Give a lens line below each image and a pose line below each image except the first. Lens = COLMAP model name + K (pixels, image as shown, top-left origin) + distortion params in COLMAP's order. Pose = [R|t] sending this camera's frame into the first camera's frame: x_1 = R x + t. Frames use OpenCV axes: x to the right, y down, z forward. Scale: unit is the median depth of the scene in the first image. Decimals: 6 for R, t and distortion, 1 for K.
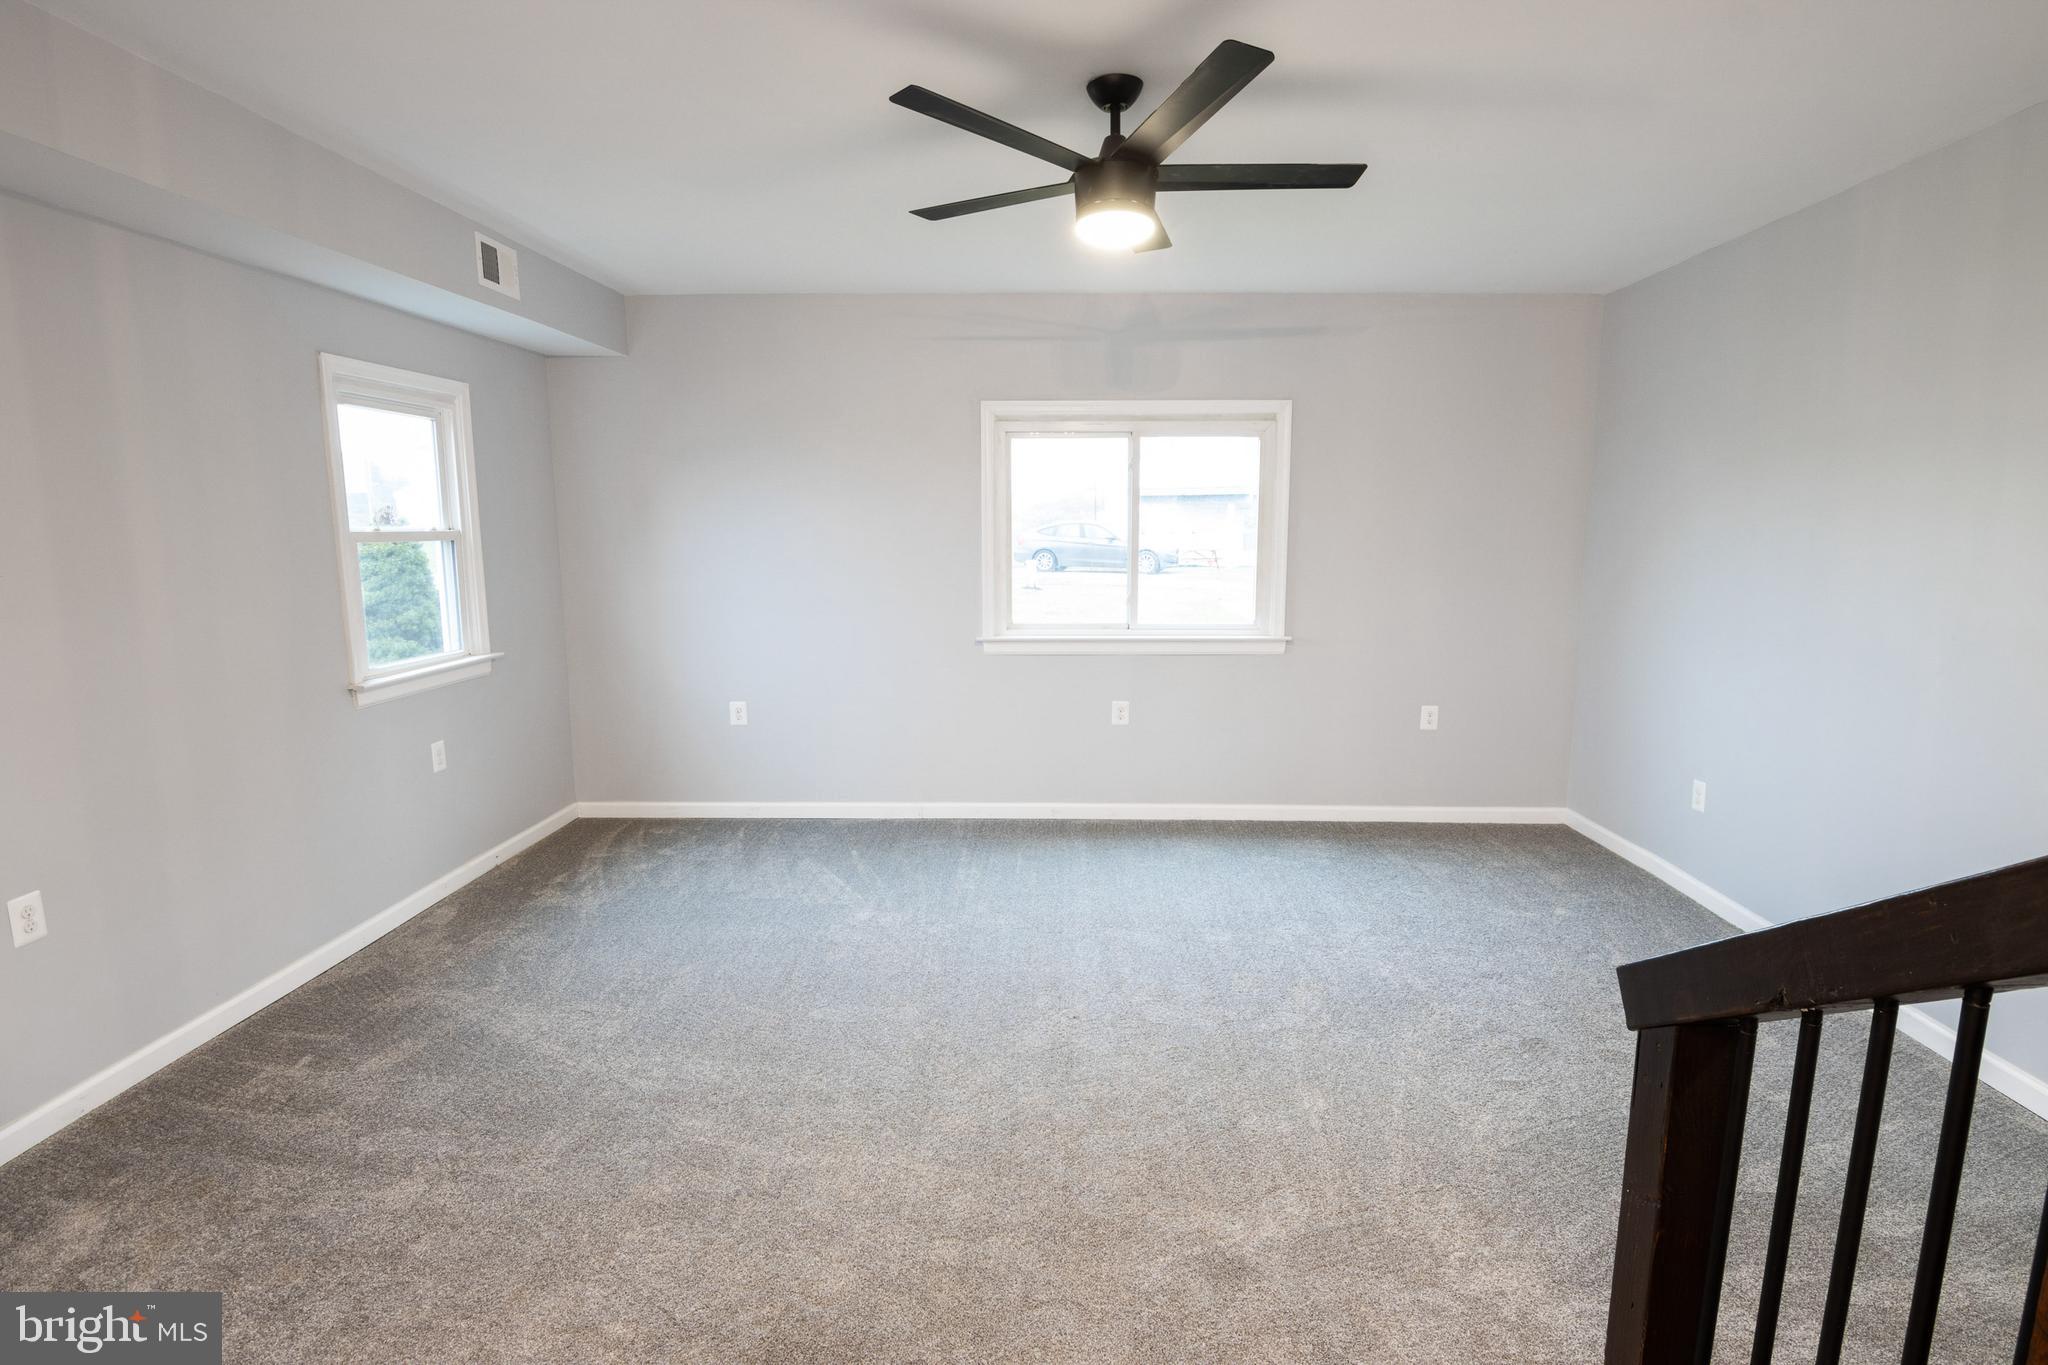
lens RADIAL K [[1042.9, 0, 1033.8], [0, 1042.9, 684.6], [0, 0, 1]] dist [-0.012578, -0.000547]
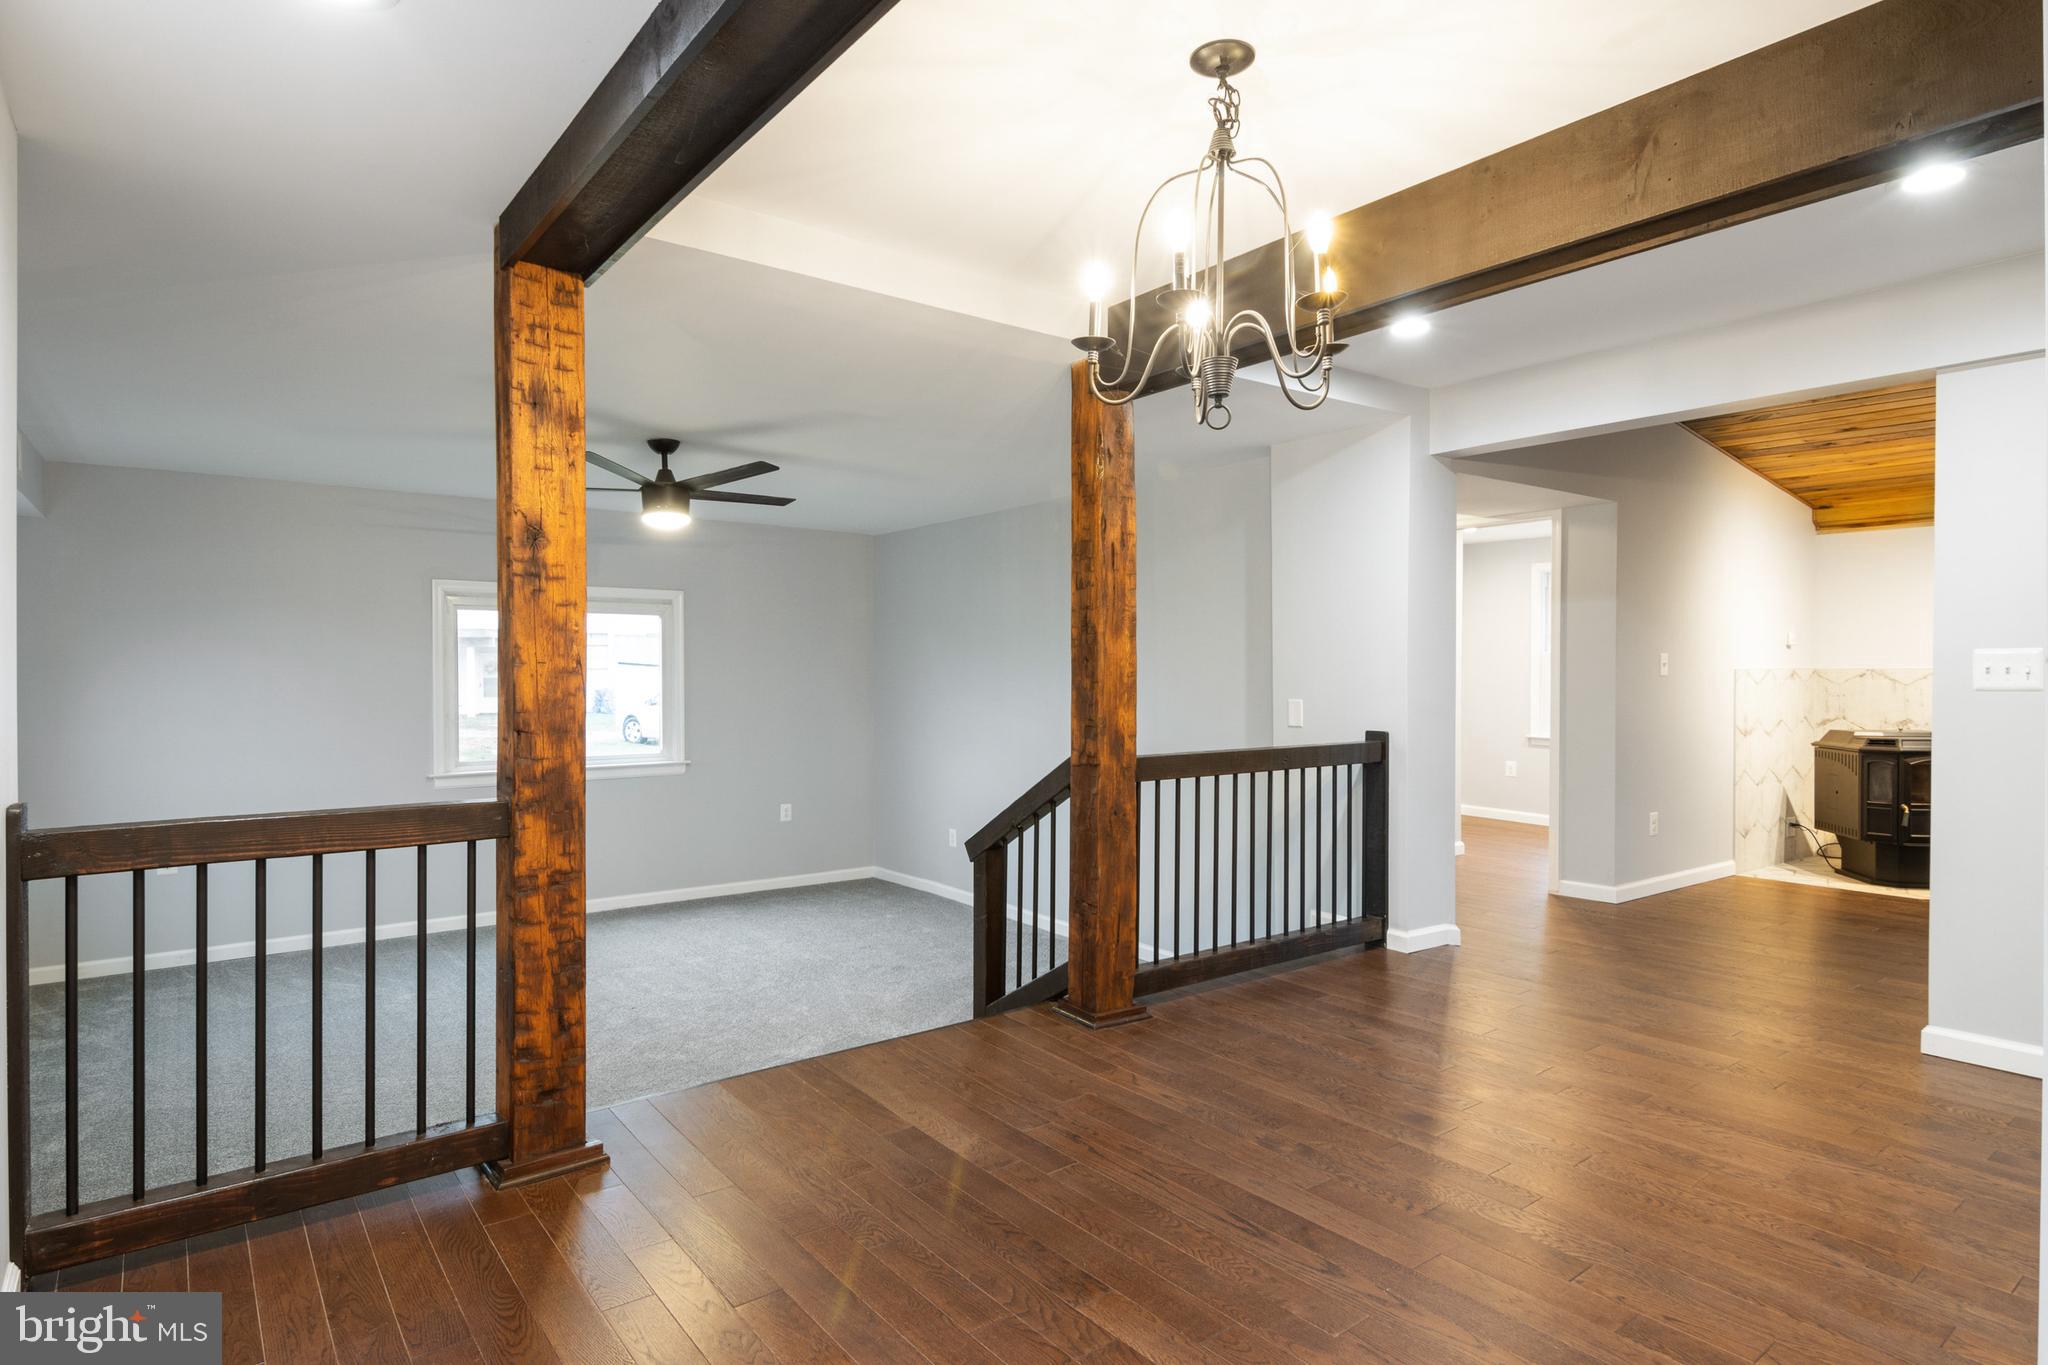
lens RADIAL K [[1120.9, 0, 1024.0], [0, 1120.9, 682.5], [0, 0, 1]] dist [-0.005880, -0.001192]
pose [[0.775862, -0.005638, 0.630878, -0.400009], [0.092485, 0.990174, -0.104891, 0.055870], [-0.624087, 0.139728, 0.768759, -0.489153]]
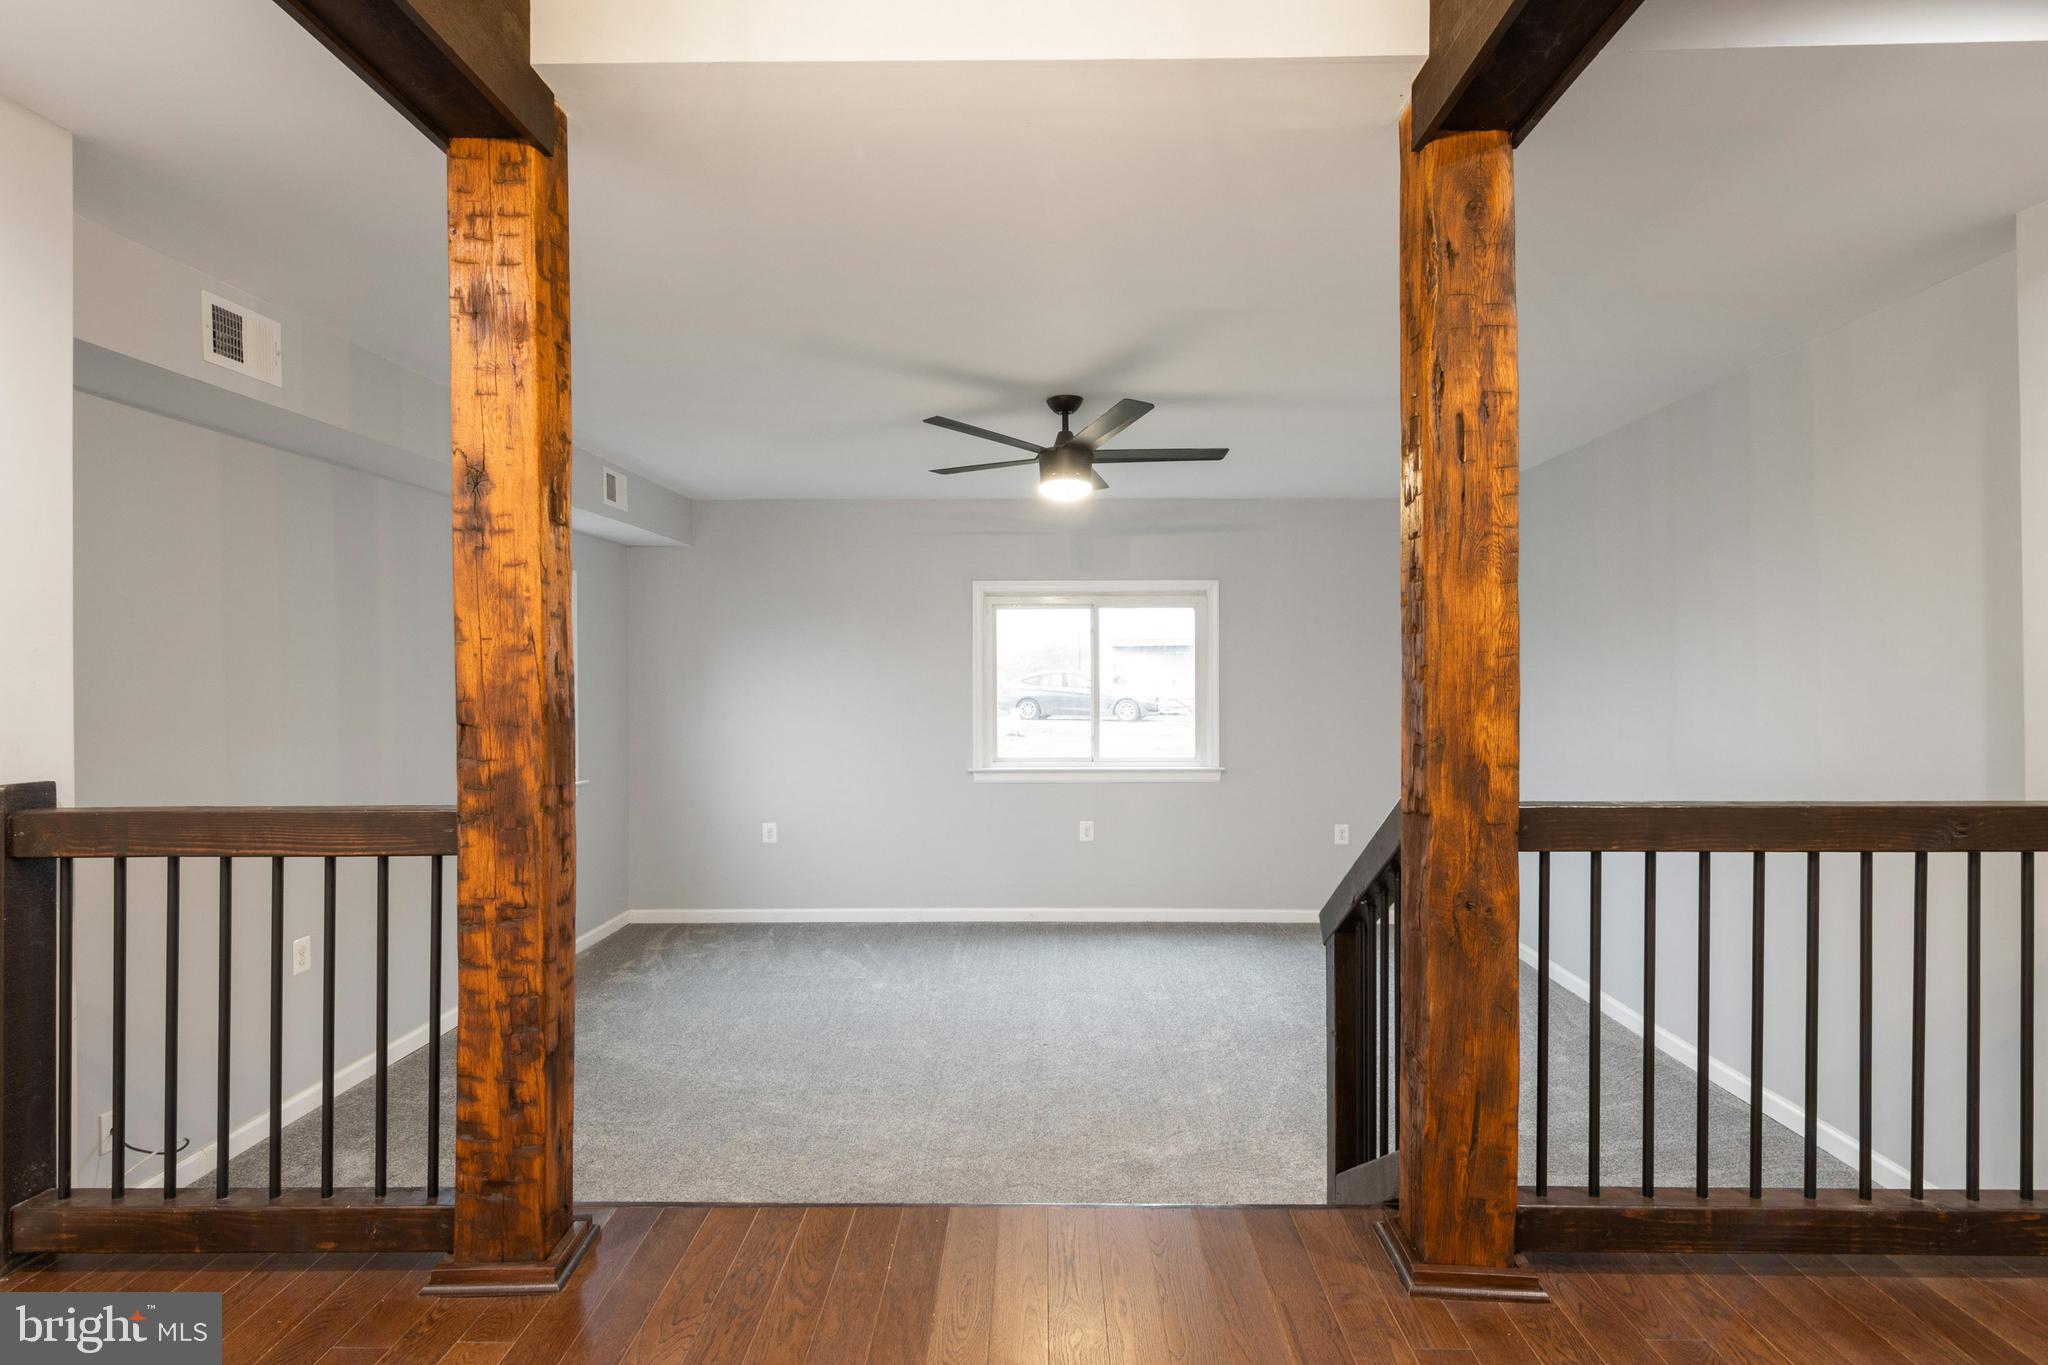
lens RADIAL K [[1076.6, 0, 1024.9], [0, 1076.6, 679.9], [0, 0, 1]] dist [0.001518, -0.000339]
pose [[0.999981, -0.001937, 0.005931, 0.004981], [0.002781, 0.989324, -0.145705, 0.043078], [-0.005586, 0.145719, 0.989310, -0.319150]]
